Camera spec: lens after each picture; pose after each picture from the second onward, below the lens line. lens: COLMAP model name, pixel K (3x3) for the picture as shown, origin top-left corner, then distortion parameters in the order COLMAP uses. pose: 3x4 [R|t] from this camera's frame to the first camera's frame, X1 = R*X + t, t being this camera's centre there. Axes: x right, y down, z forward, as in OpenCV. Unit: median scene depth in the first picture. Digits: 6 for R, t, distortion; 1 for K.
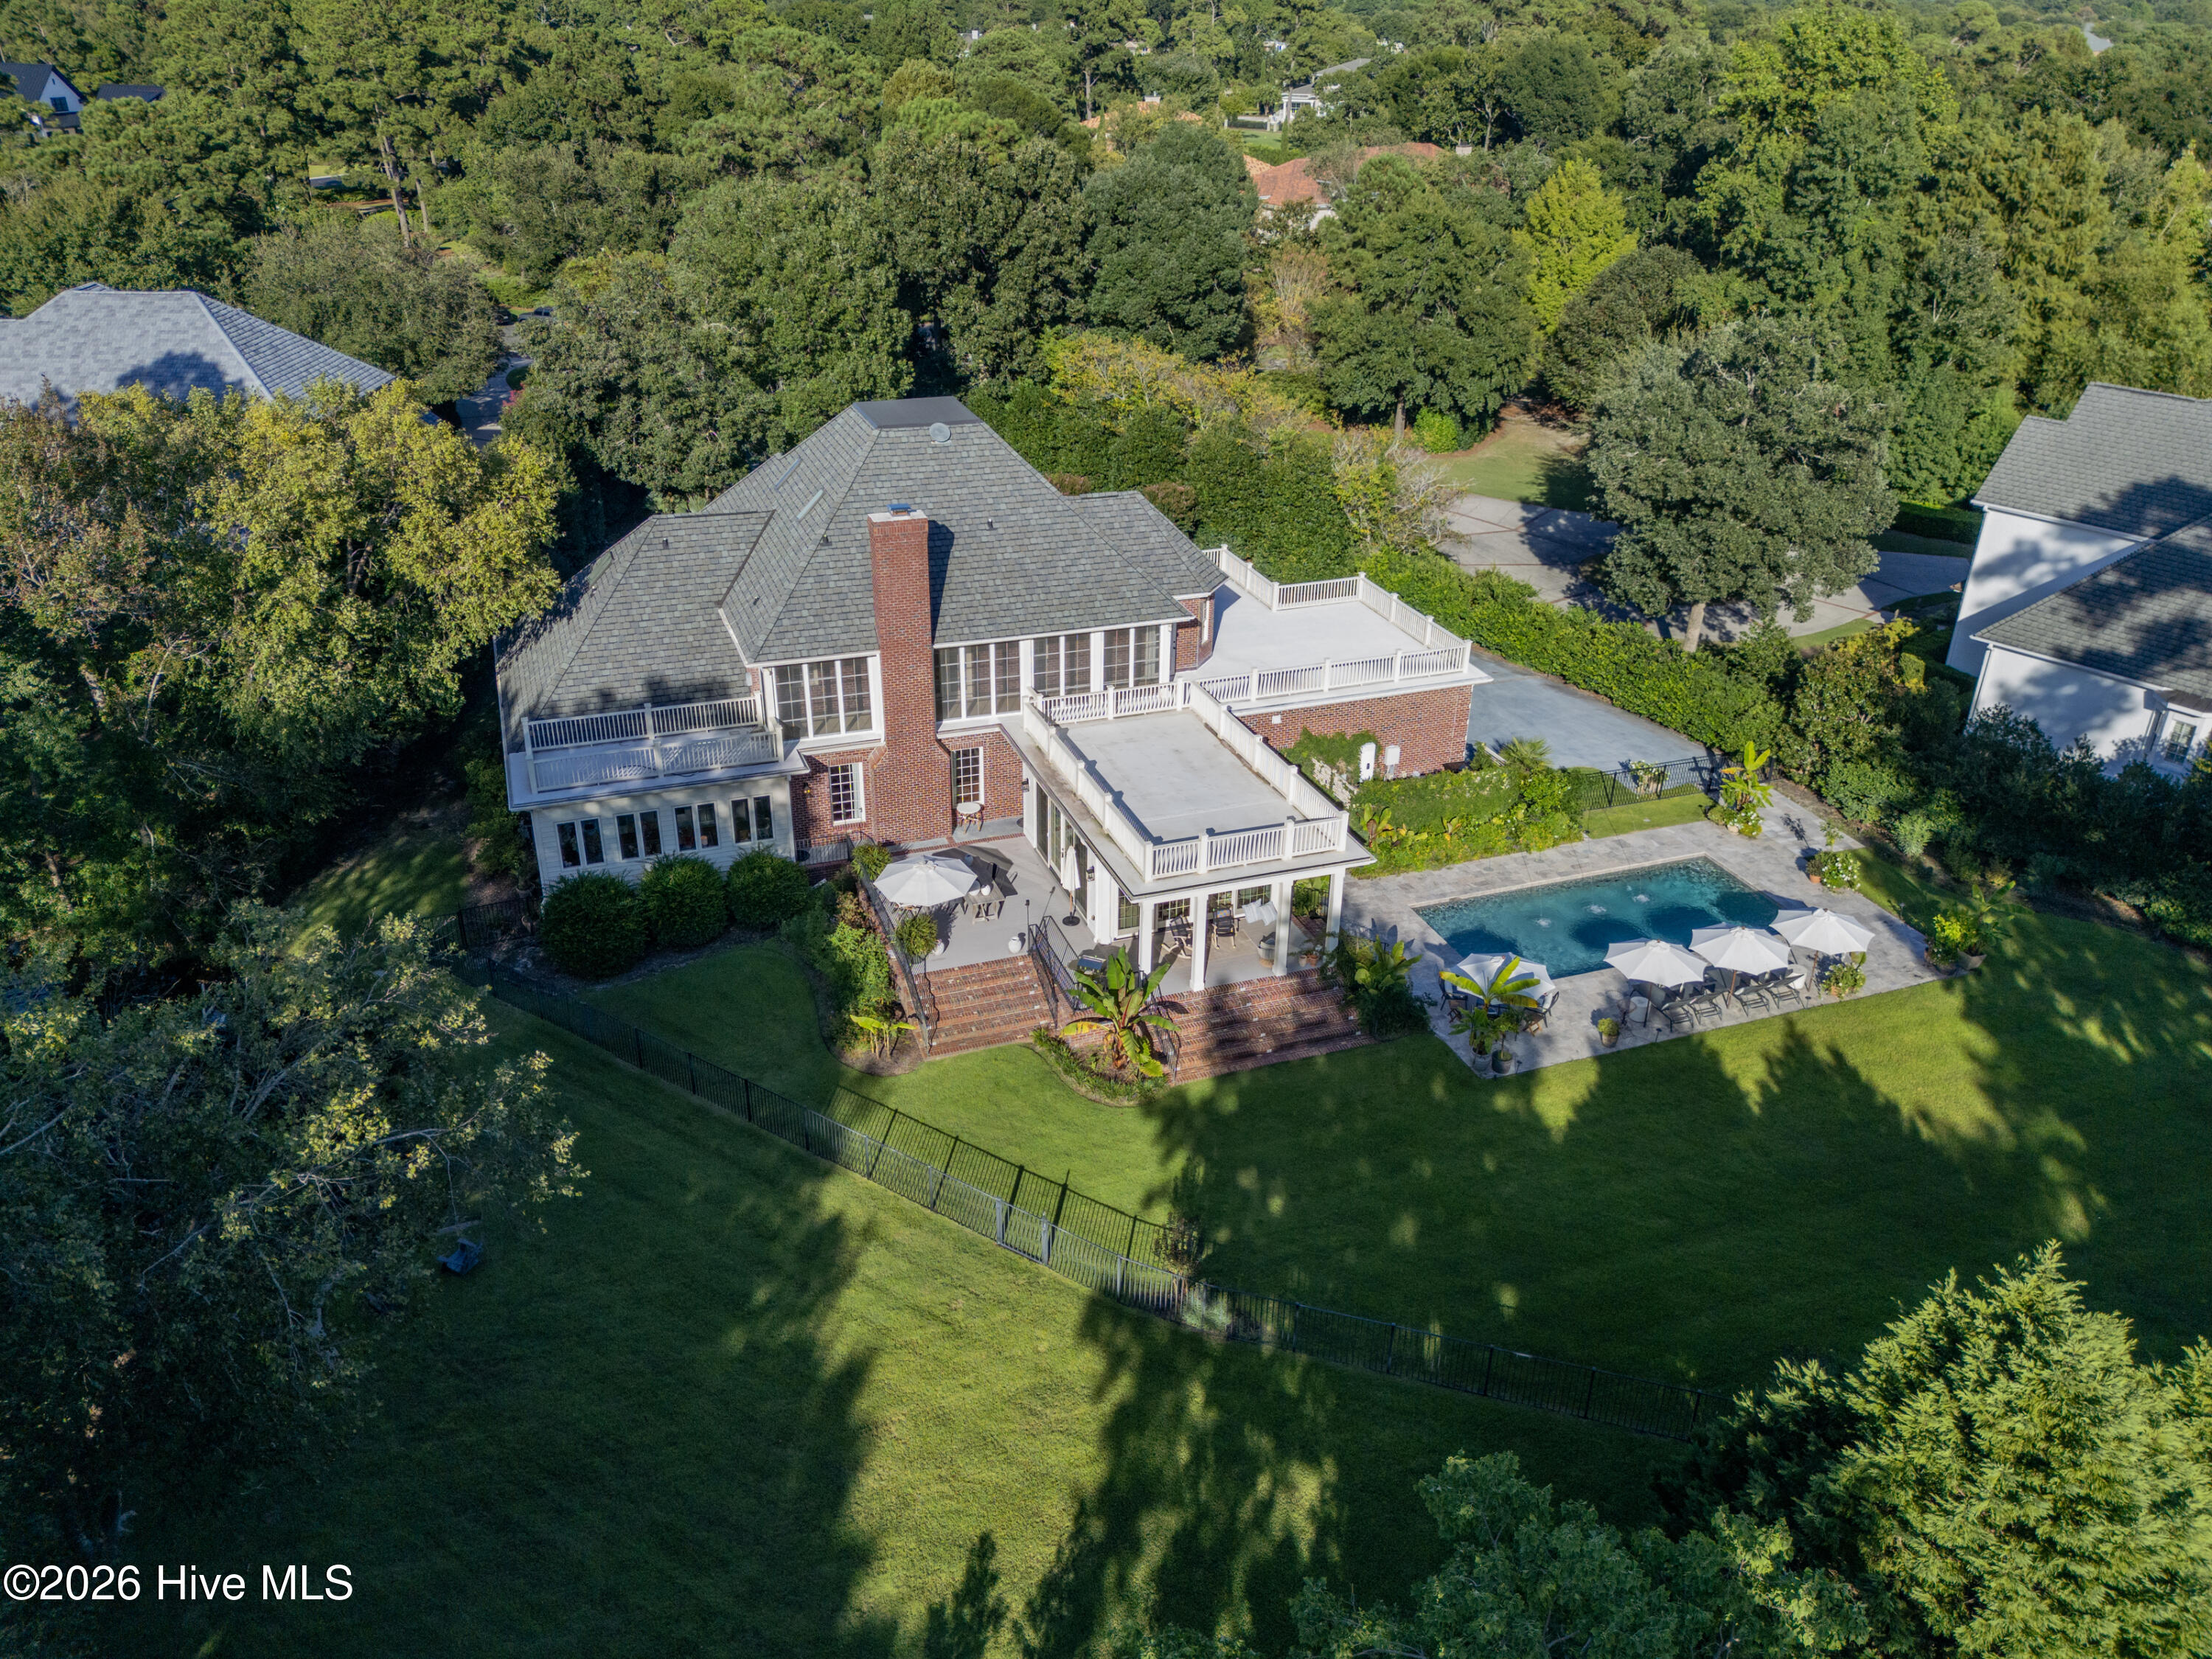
lens RADIAL K [[1641.9, 0, 1106.0], [0, 1641.9, 829.5], [0, 0, 1]] dist [0.083969, -0.058763]
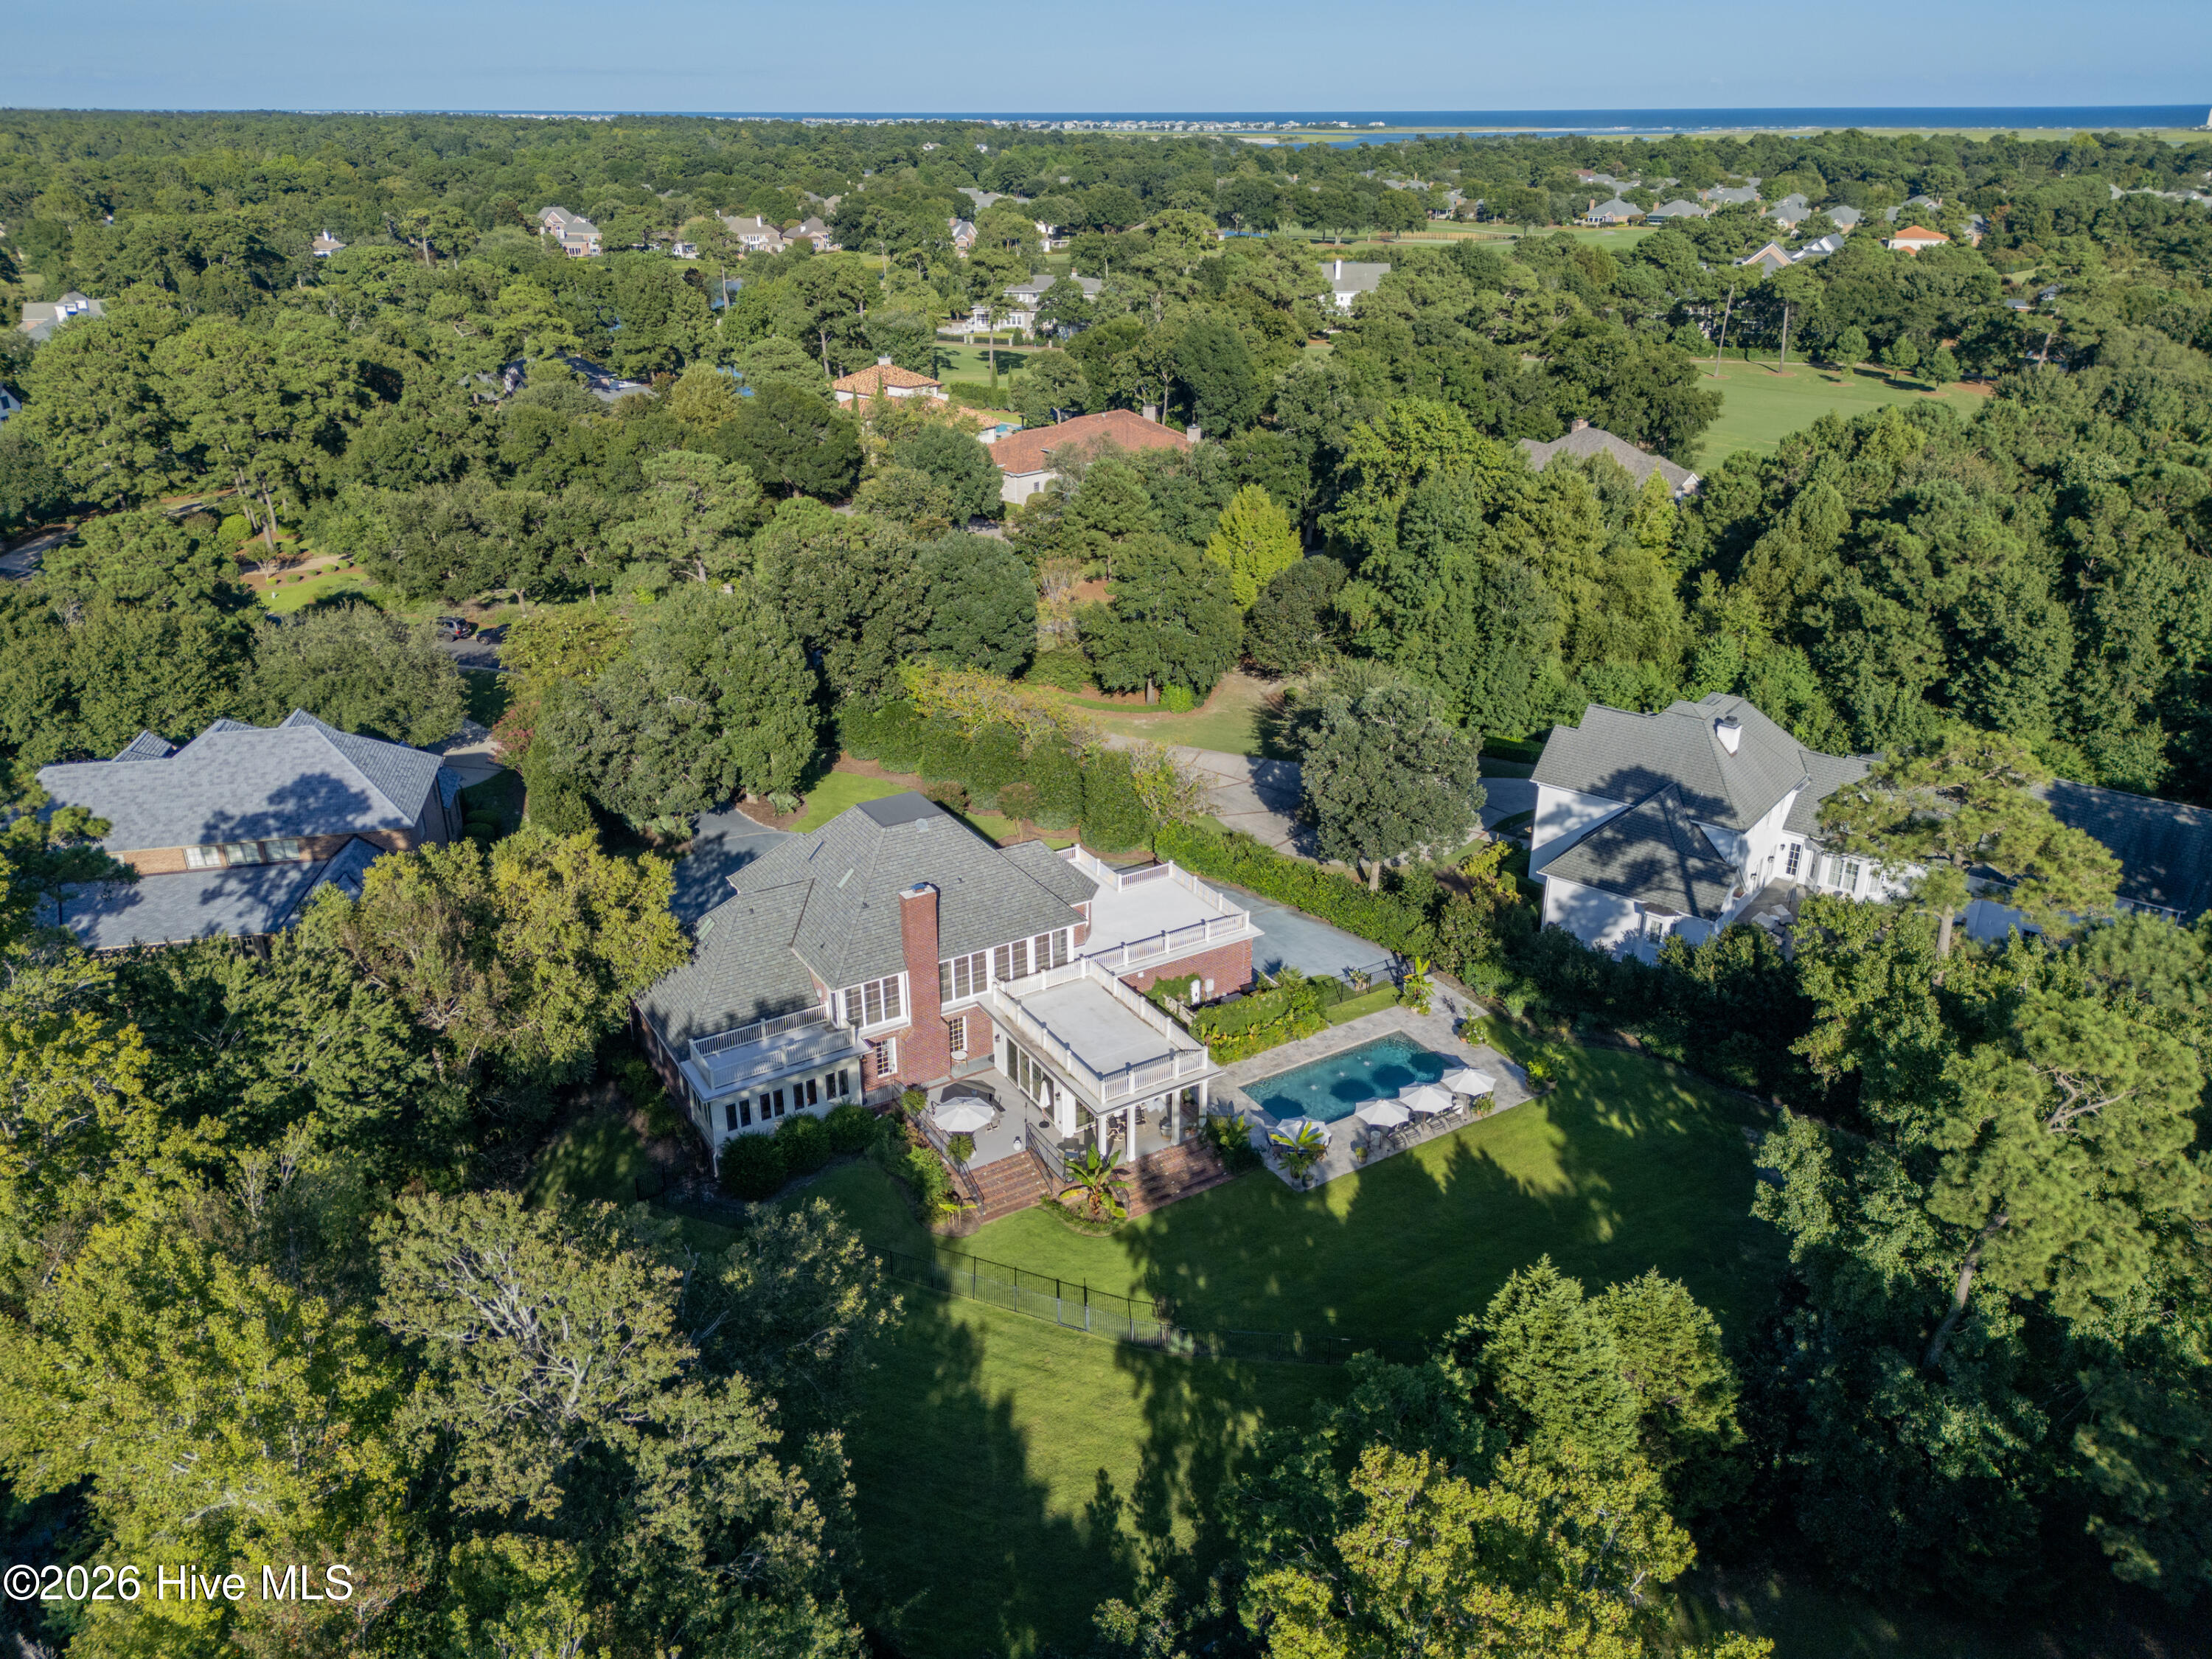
lens RADIAL K [[1624.9, 0, 1106.0], [0, 1624.9, 829.5], [0, 0, 1]] dist [0.195916, -0.446173]
pose [[0.979718, -0.089968, 0.179051, -0.216186], [0.098880, 0.994235, -0.041469, -0.156322], [-0.174288, 0.058333, 0.982965, -0.610265]]
